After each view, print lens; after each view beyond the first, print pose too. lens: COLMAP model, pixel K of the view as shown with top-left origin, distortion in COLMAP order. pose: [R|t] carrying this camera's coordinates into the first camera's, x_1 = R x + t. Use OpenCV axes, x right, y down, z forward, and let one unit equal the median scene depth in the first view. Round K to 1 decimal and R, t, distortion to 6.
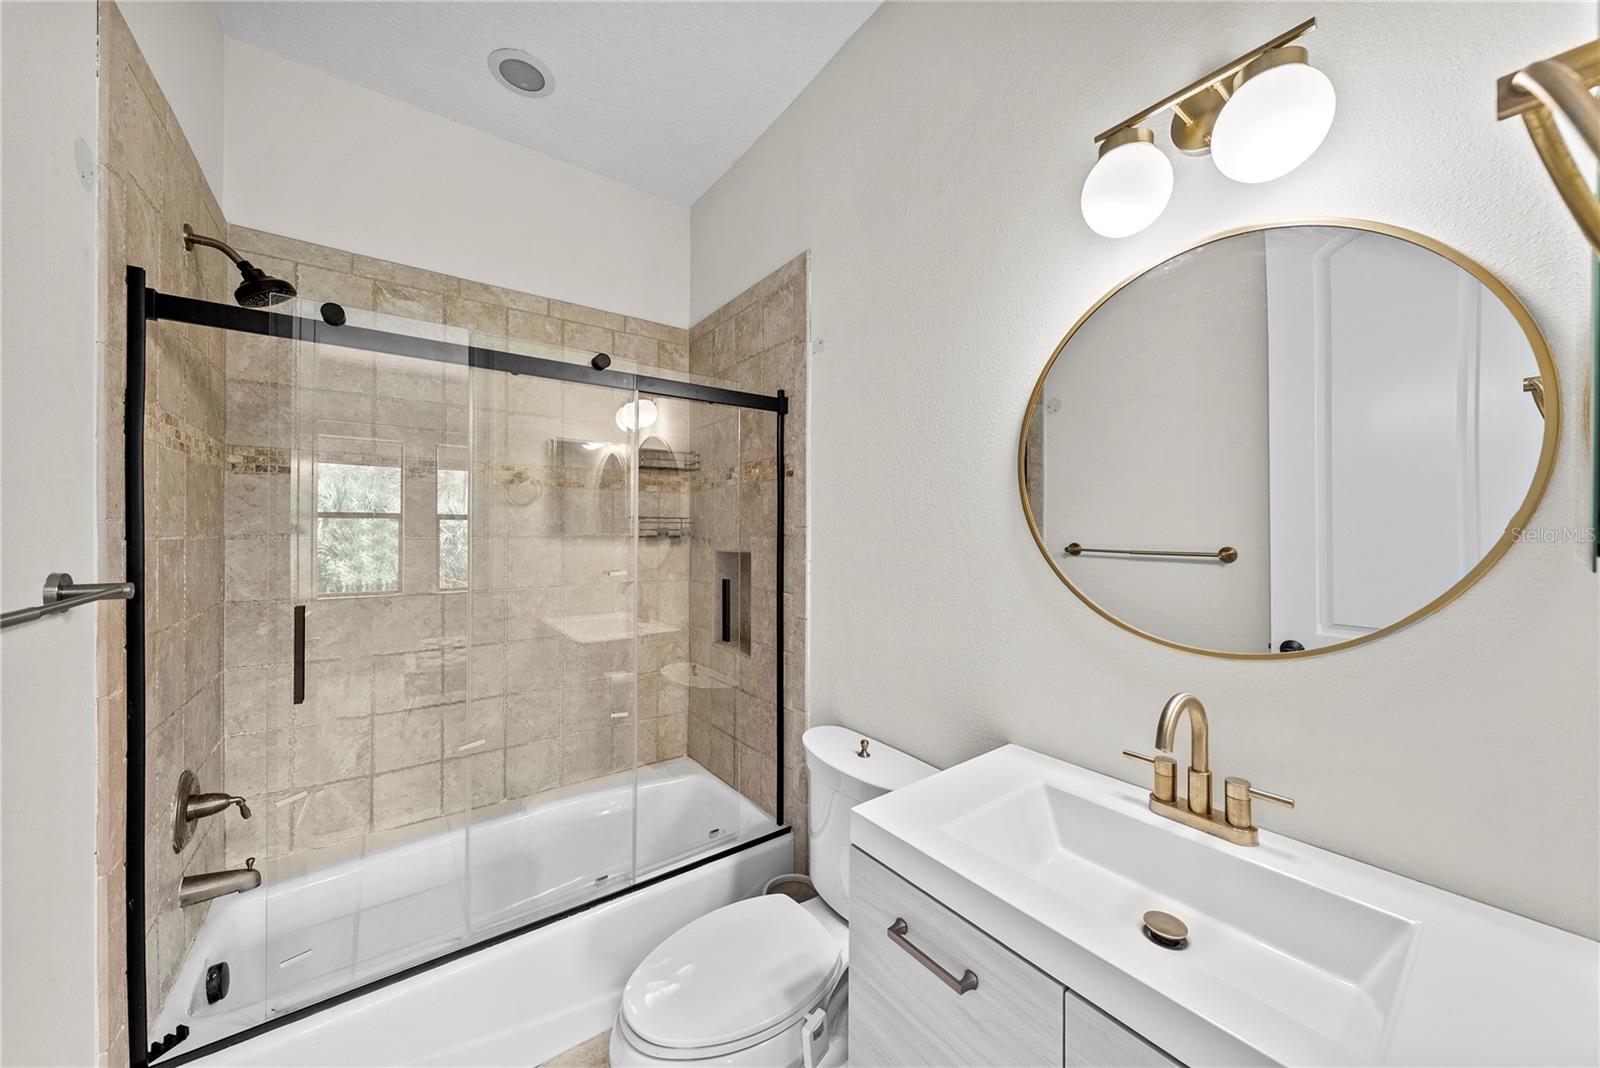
lens RADIAL K [[585.3, 0, 803.2], [0, 585.3, 531.6], [0, 0, 1]] dist [0.001103, 0.000020]
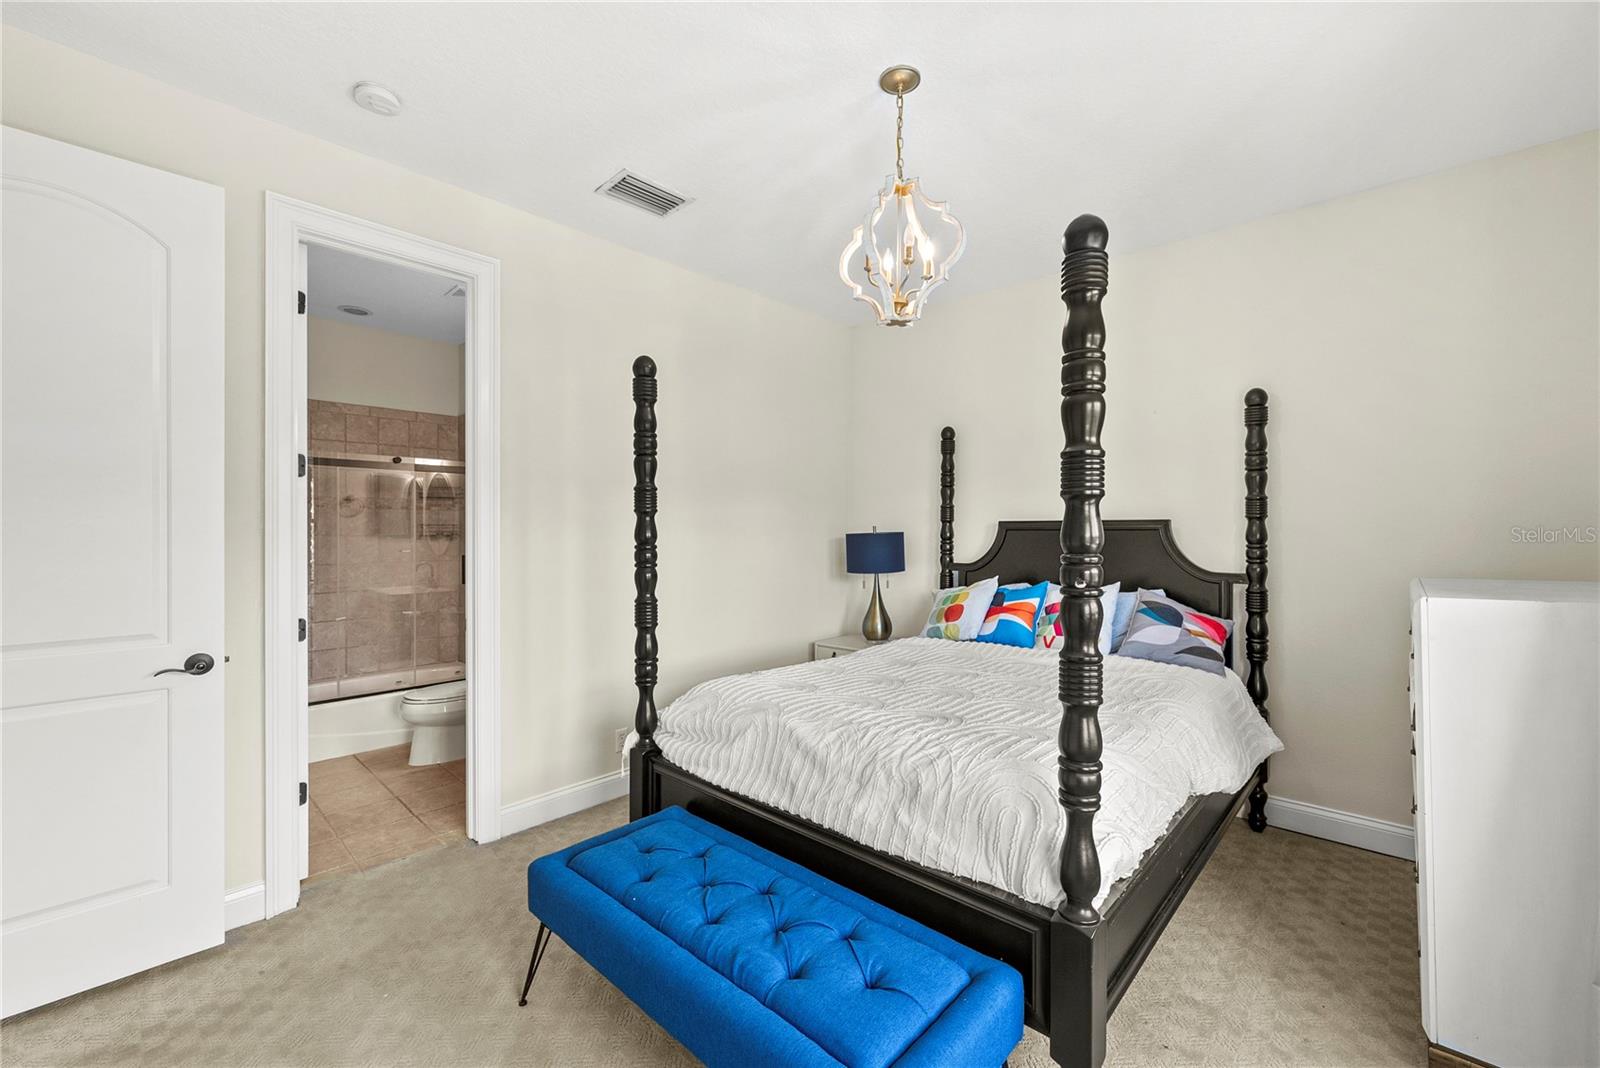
lens RADIAL K [[649.8, 0, 799.4], [0, 649.8, 537.8], [0, 0, 1]] dist [-0.001005, -0.000042]
pose [[0.982487, -0.005057, 0.186262, 0.469445], [0.004099, 0.999976, 0.005525, 0.008711], [-0.186285, -0.004664, 0.982485, -1.157873]]
